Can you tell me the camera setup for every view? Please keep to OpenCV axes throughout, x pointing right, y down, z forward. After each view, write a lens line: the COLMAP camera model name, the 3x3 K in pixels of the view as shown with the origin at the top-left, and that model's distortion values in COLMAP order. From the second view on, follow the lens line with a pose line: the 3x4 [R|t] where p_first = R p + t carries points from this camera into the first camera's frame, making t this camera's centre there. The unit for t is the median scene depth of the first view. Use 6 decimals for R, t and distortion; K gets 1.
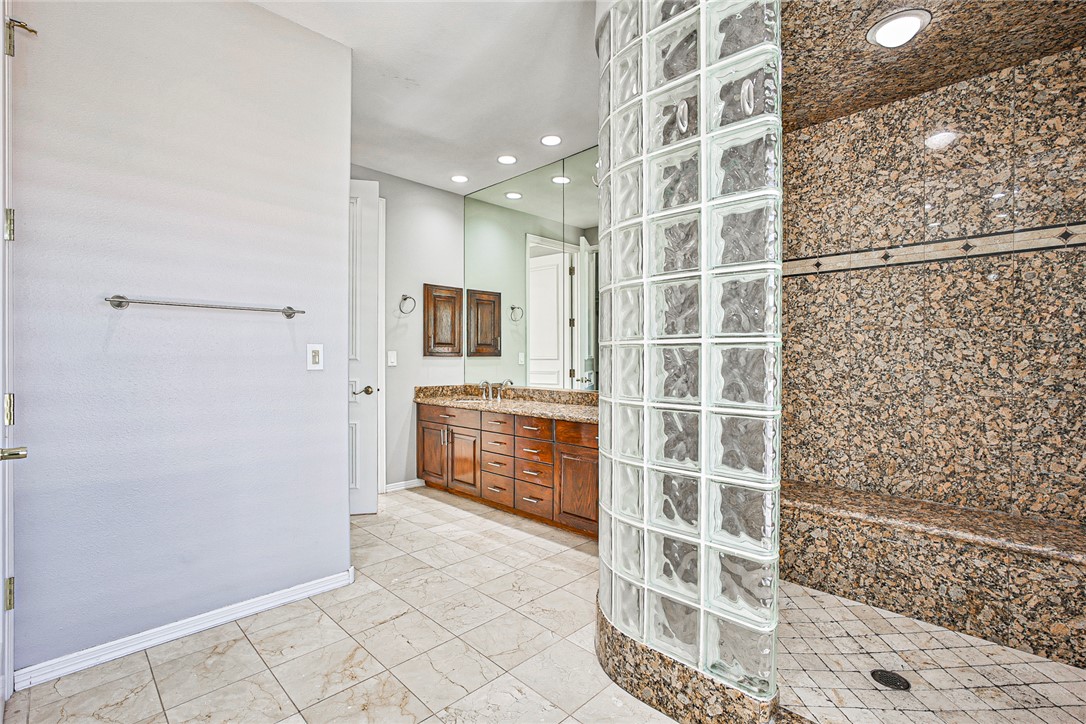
lens RADIAL K [[483.9, 0, 540.2], [0, 483.9, 359.4], [0, 0, 1]] dist [-0.036420, 0.015531]
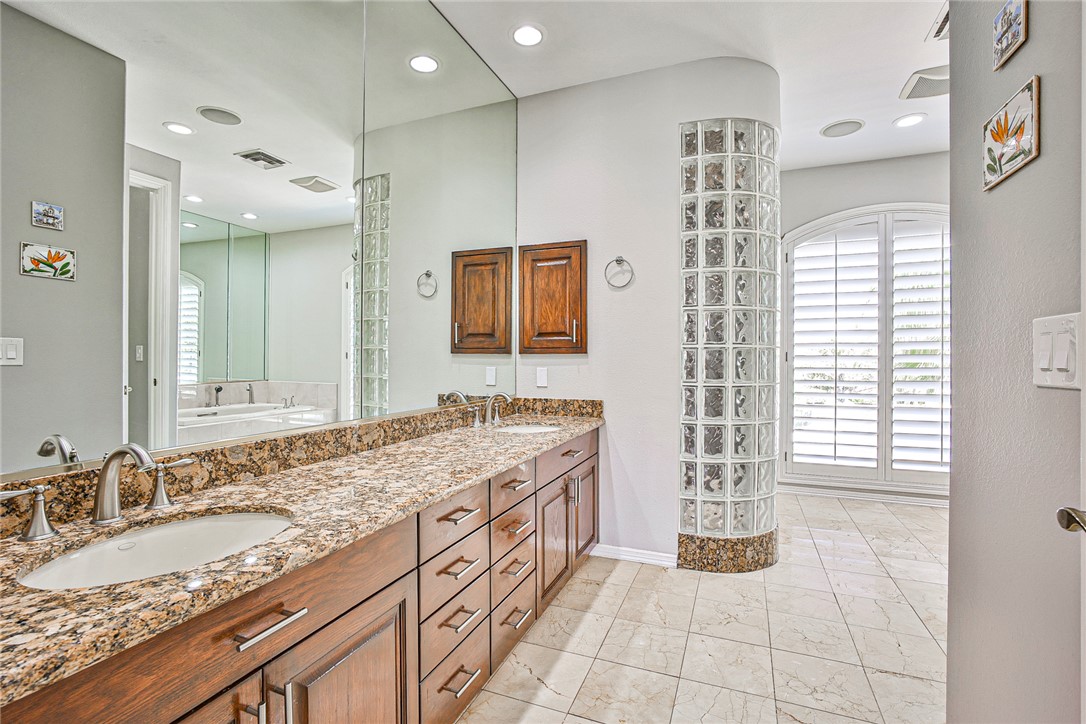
lens RADIAL K [[483.9, 0, 540.2], [0, 483.9, 359.4], [0, 0, 1]] dist [-0.036420, 0.015531]
pose [[-0.371331, -0.005650, 0.928483, -0.570496], [-0.009821, 0.999949, 0.002158, 0.000205], [-0.928449, -0.008317, -0.371368, 1.290684]]
